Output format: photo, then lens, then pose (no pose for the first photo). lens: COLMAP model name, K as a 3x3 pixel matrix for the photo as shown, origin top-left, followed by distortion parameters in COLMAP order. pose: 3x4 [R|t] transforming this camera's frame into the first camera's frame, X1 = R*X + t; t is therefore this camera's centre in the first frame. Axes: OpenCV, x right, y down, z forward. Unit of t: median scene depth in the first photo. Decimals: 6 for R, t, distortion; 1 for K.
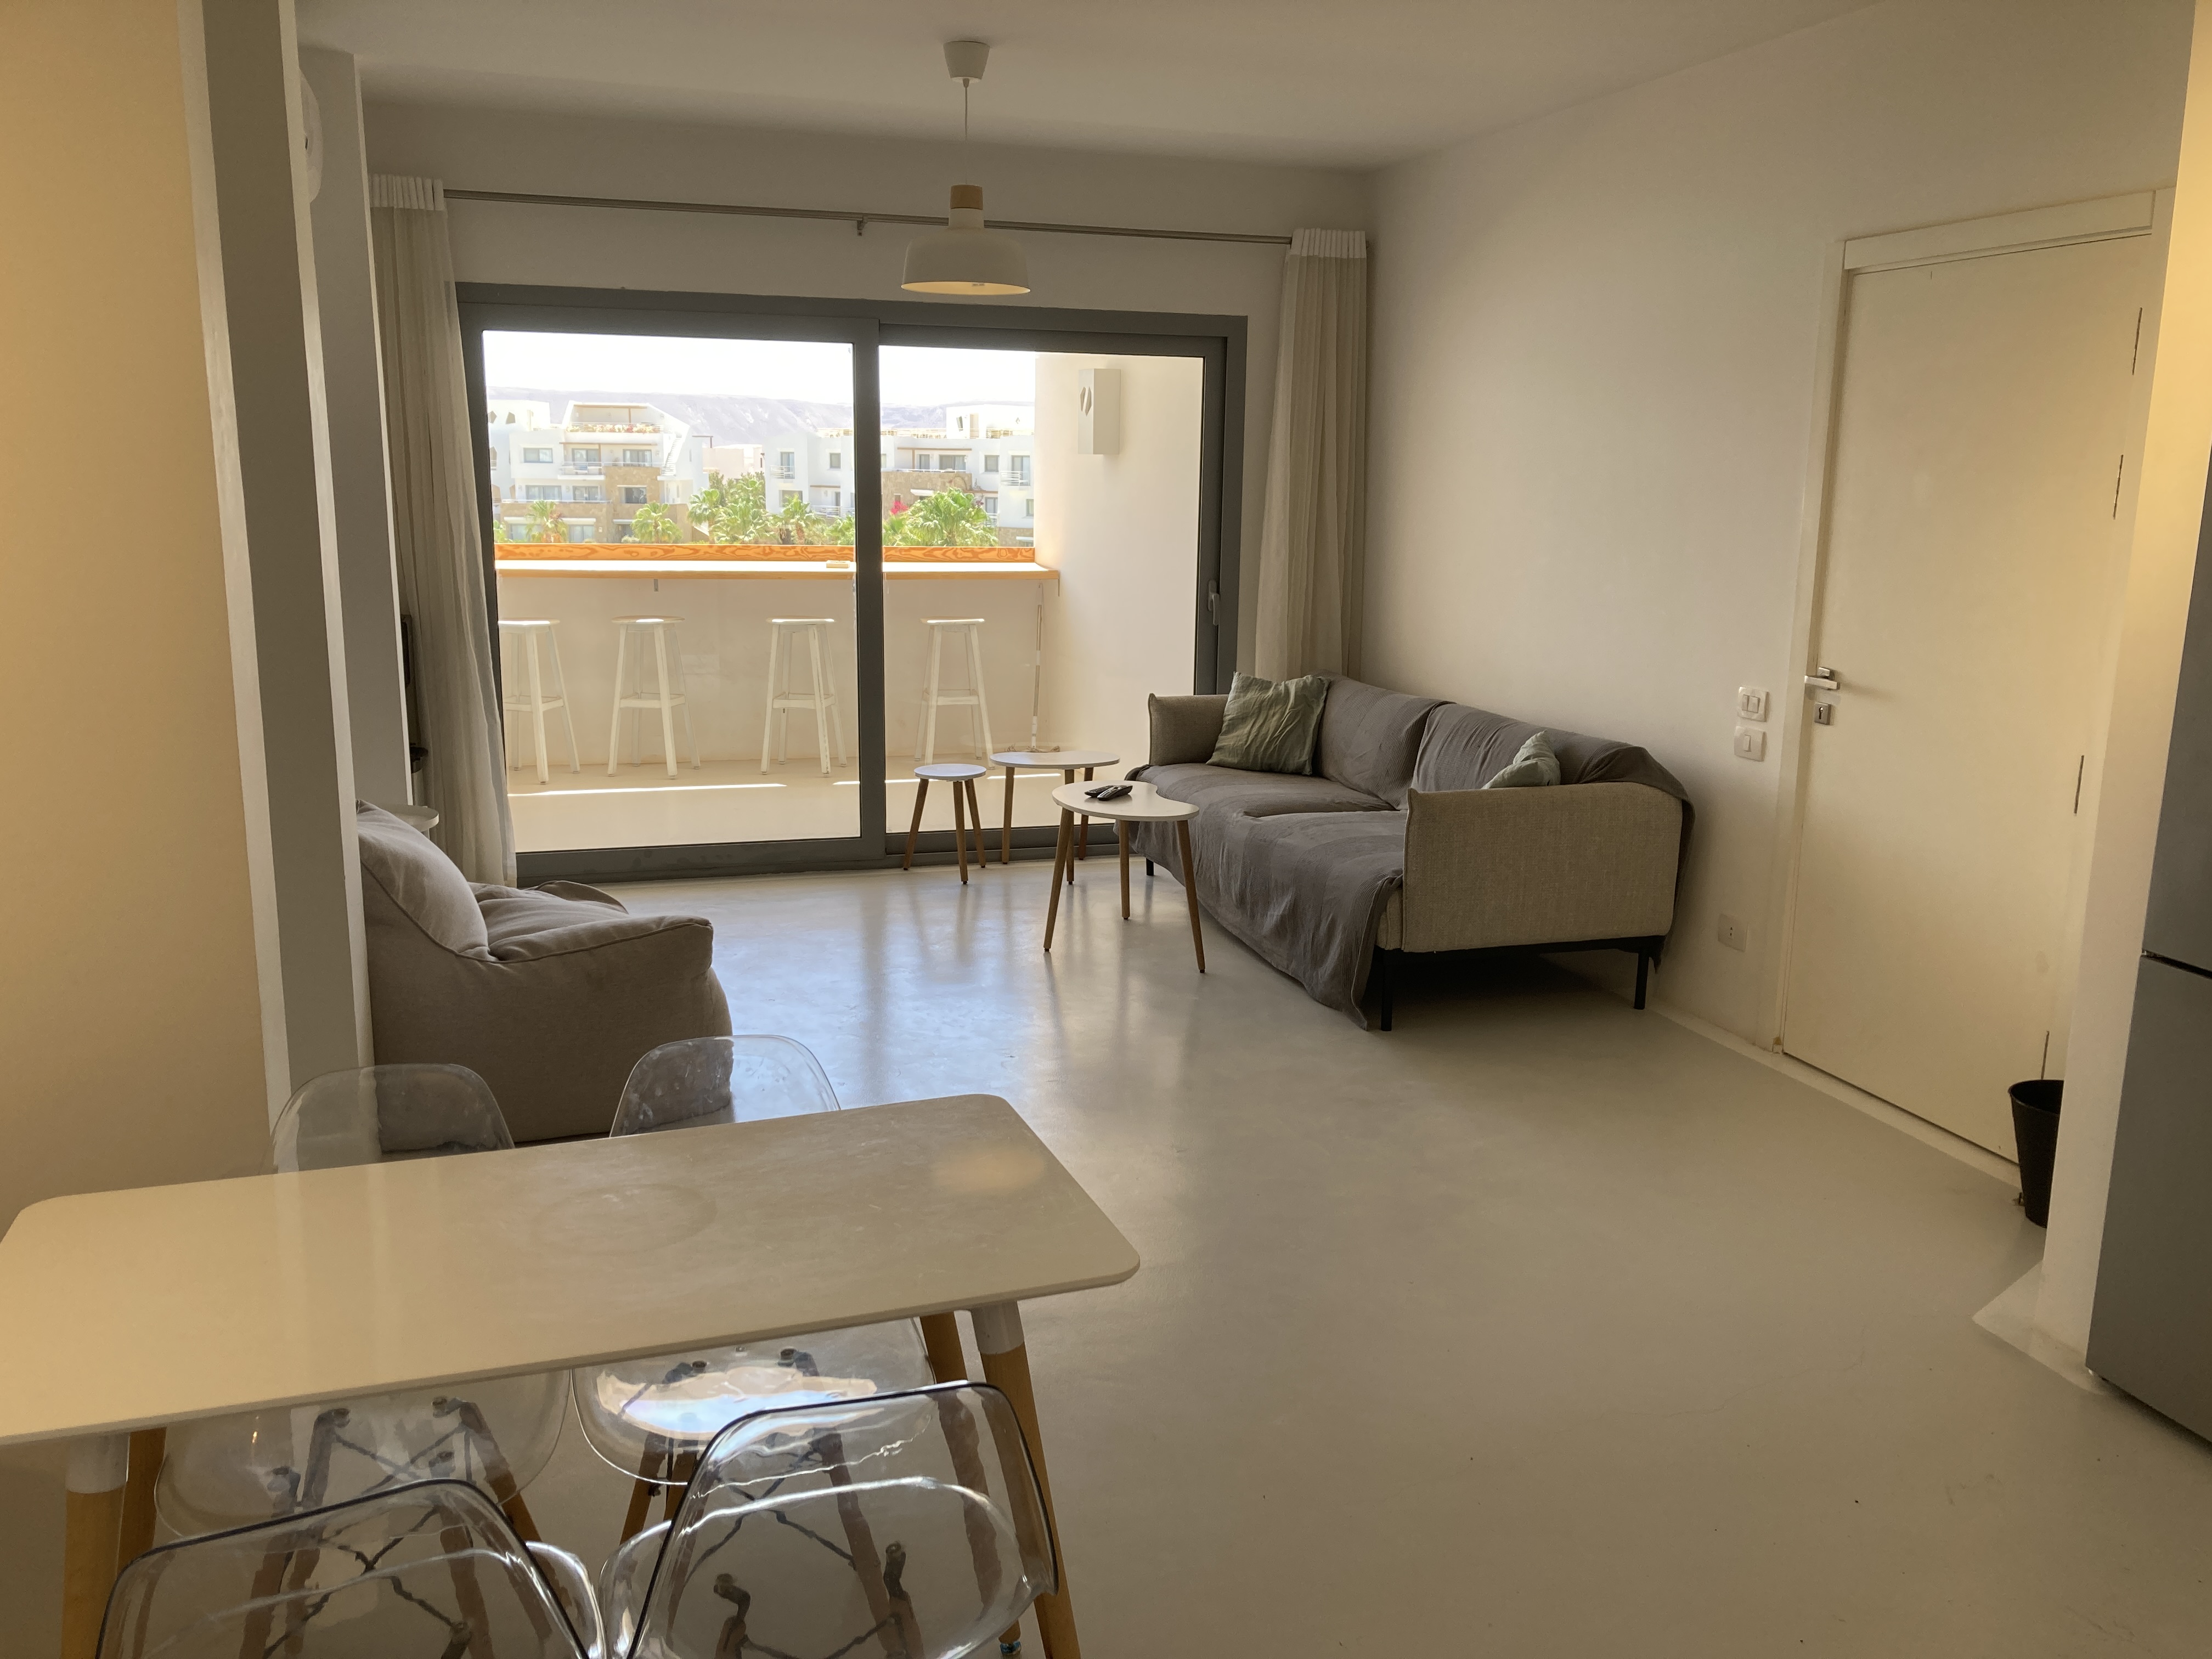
lens RADIAL K [[1894.4, 0, 1110.3], [0, 1894.4, 865.7], [0, 0, 1]] dist [0.010465, -0.003620]
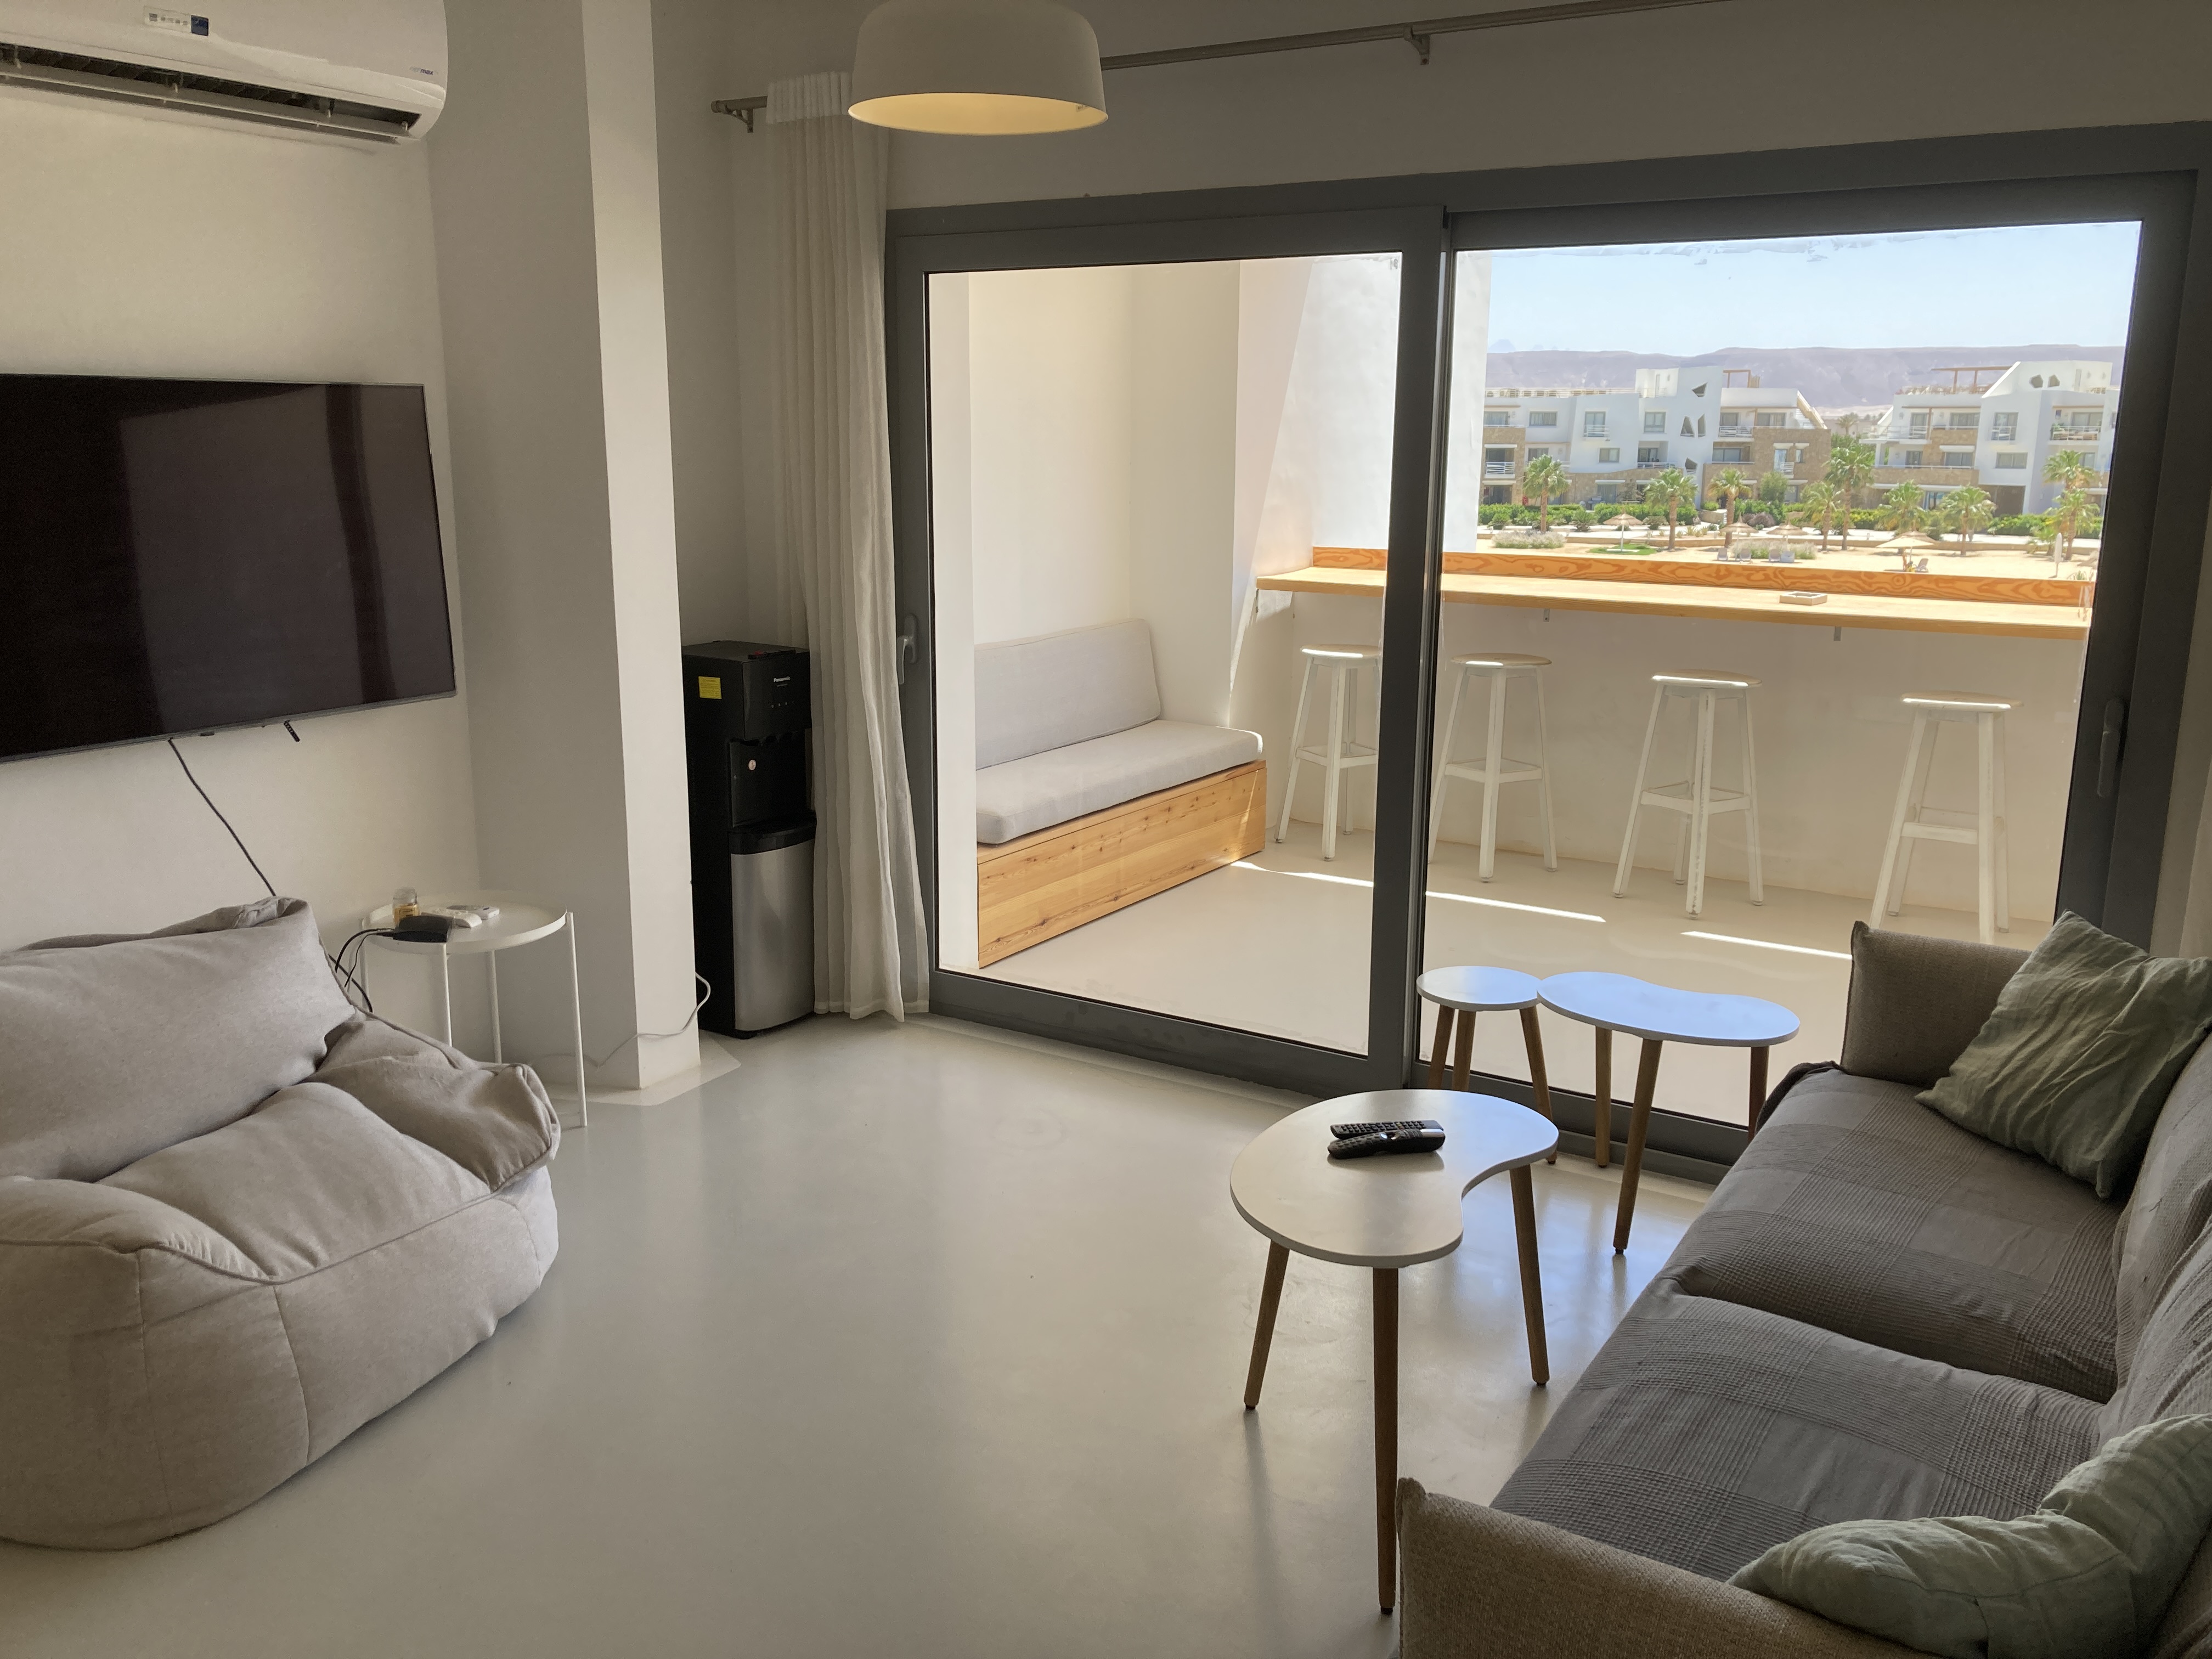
lens RADIAL K [[1837.3, 0, 1044.1], [0, 1837.3, 825.4], [0, 0, 1]] dist [-0.030349, 0.074691]
pose [[0.632077, 0.155398, -0.759164, 0.239850], [-0.153845, 0.985350, 0.073607, -0.116382], [0.759481, 0.070268, 0.646724, 0.525685]]
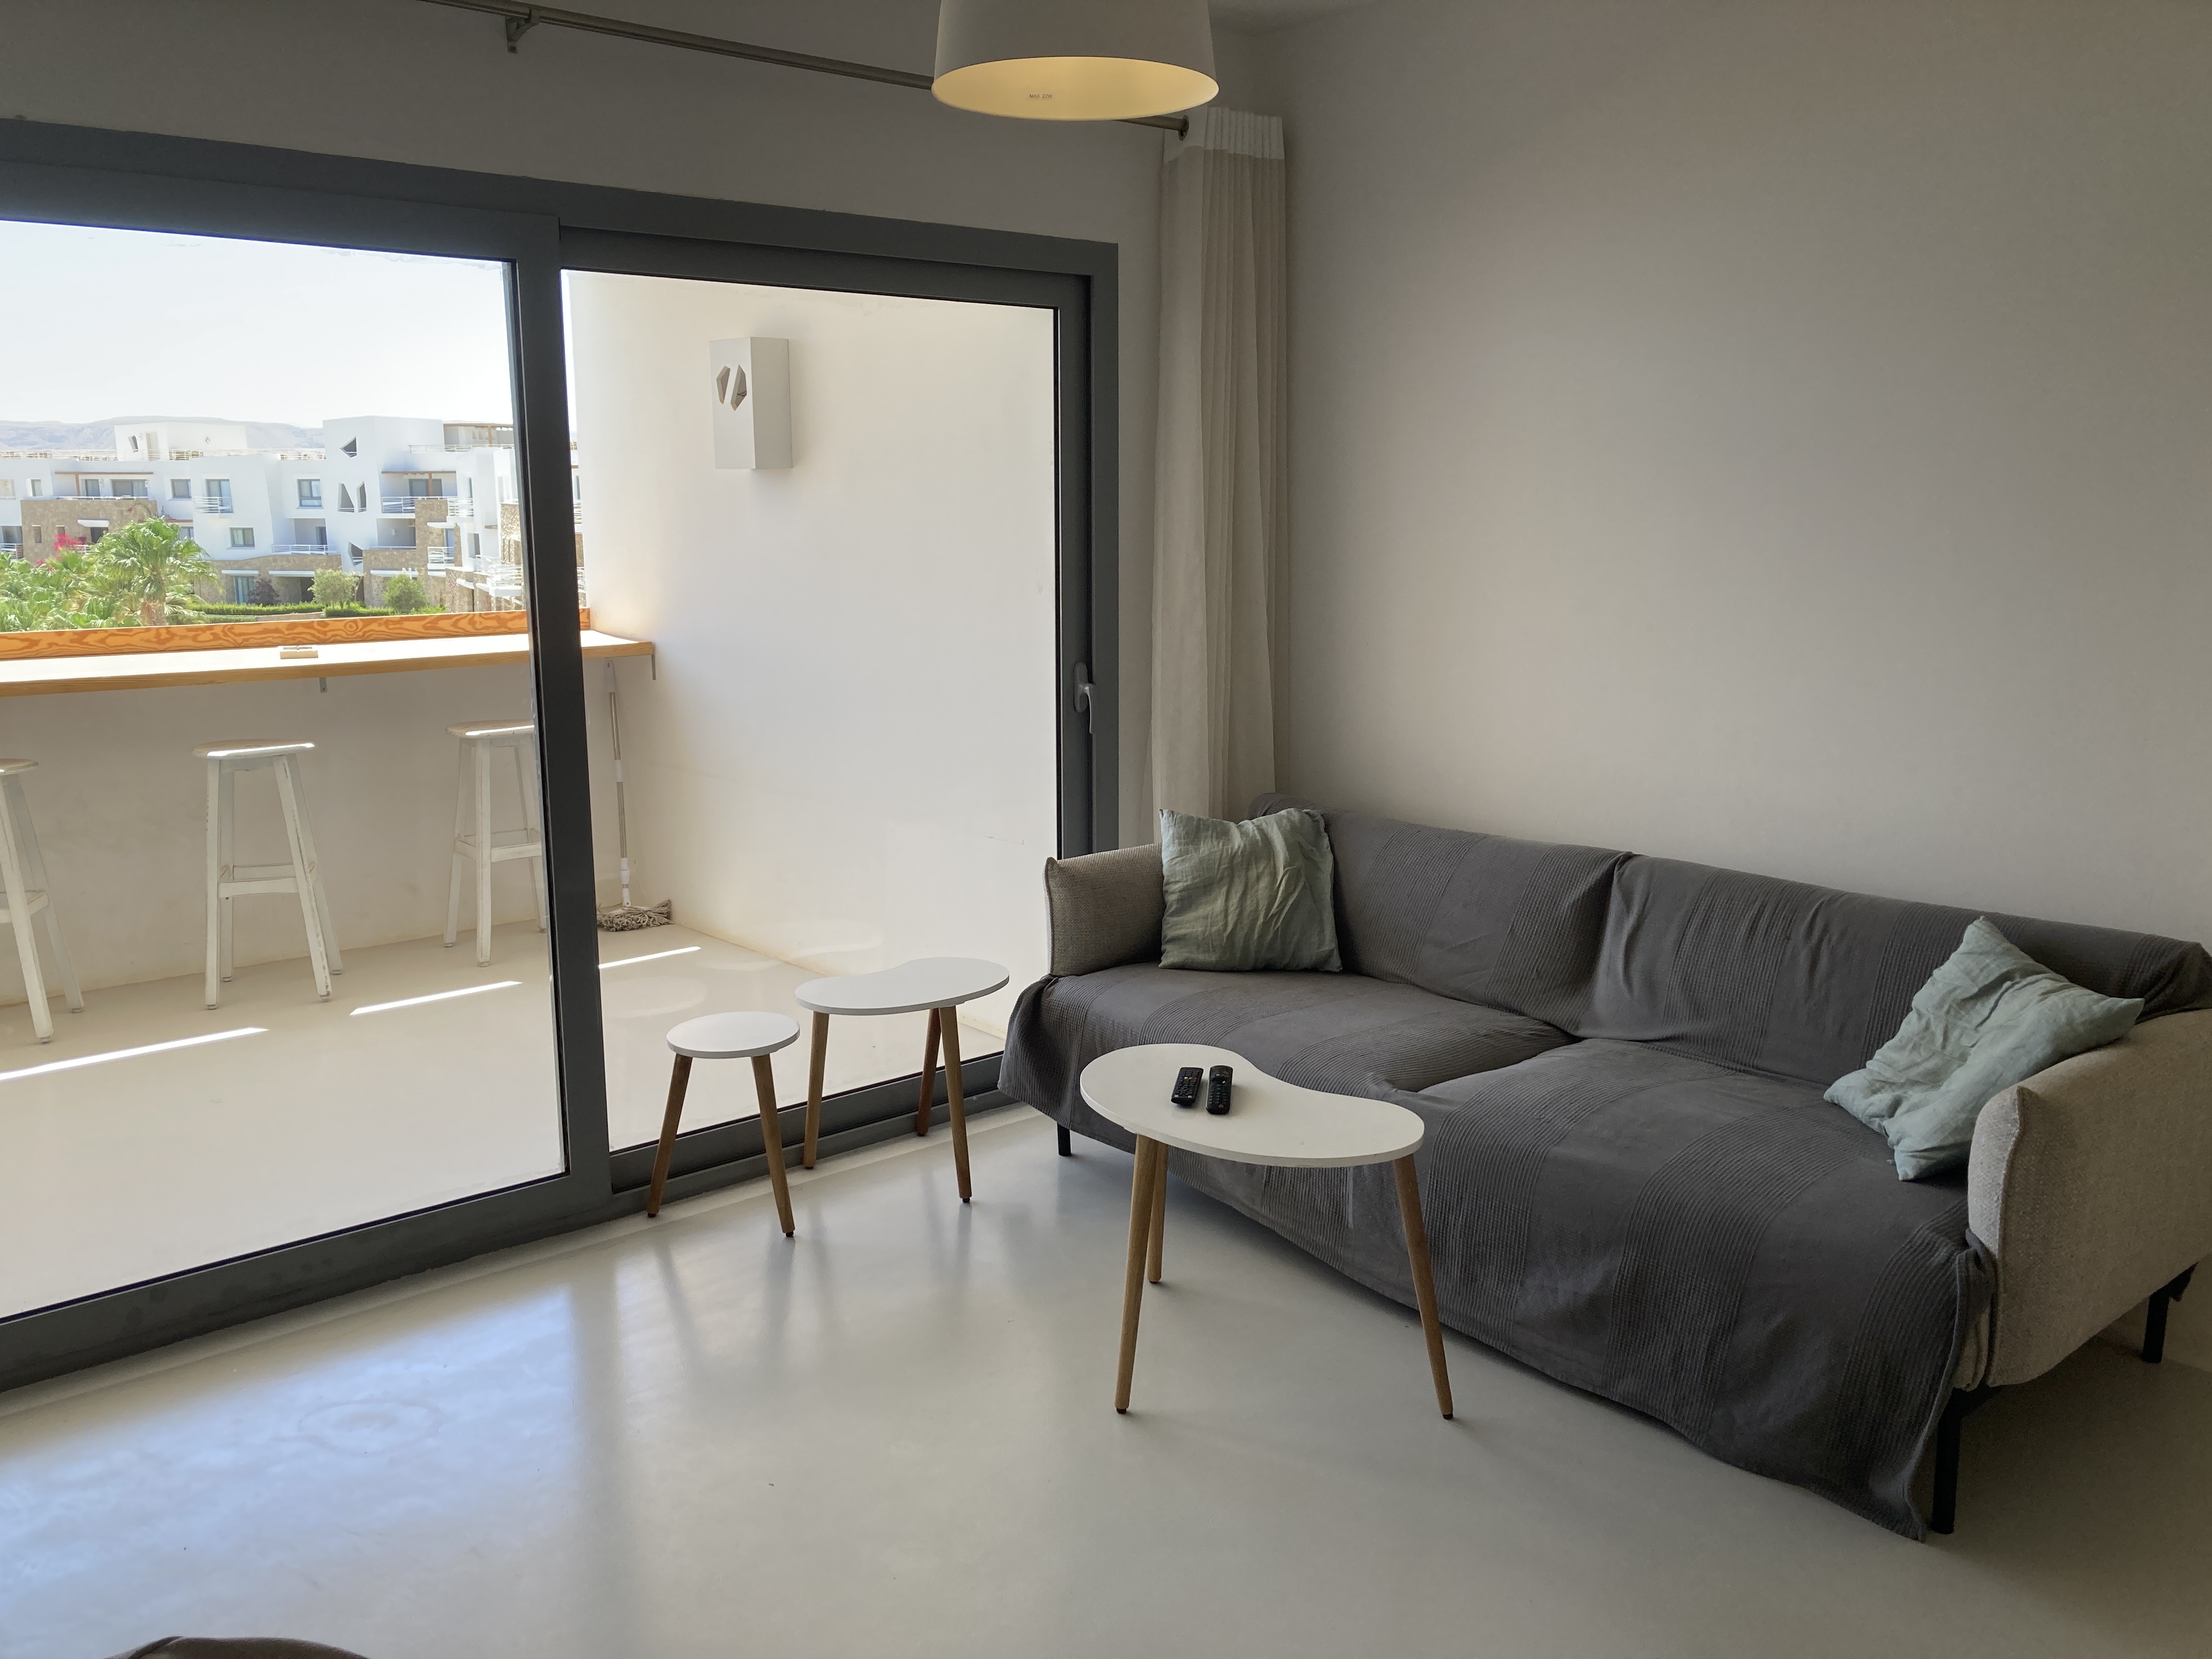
lens RADIAL K [[1881.0, 0, 1107.5], [0, 1881.0, 821.0], [0, 0, 1]] dist [0.028070, 0.001442]
pose [[0.920867, -0.088913, 0.379604, -0.184596], [0.100219, 0.994914, -0.010081, -0.093434], [-0.376777, 0.047327, 0.925094, 0.431328]]
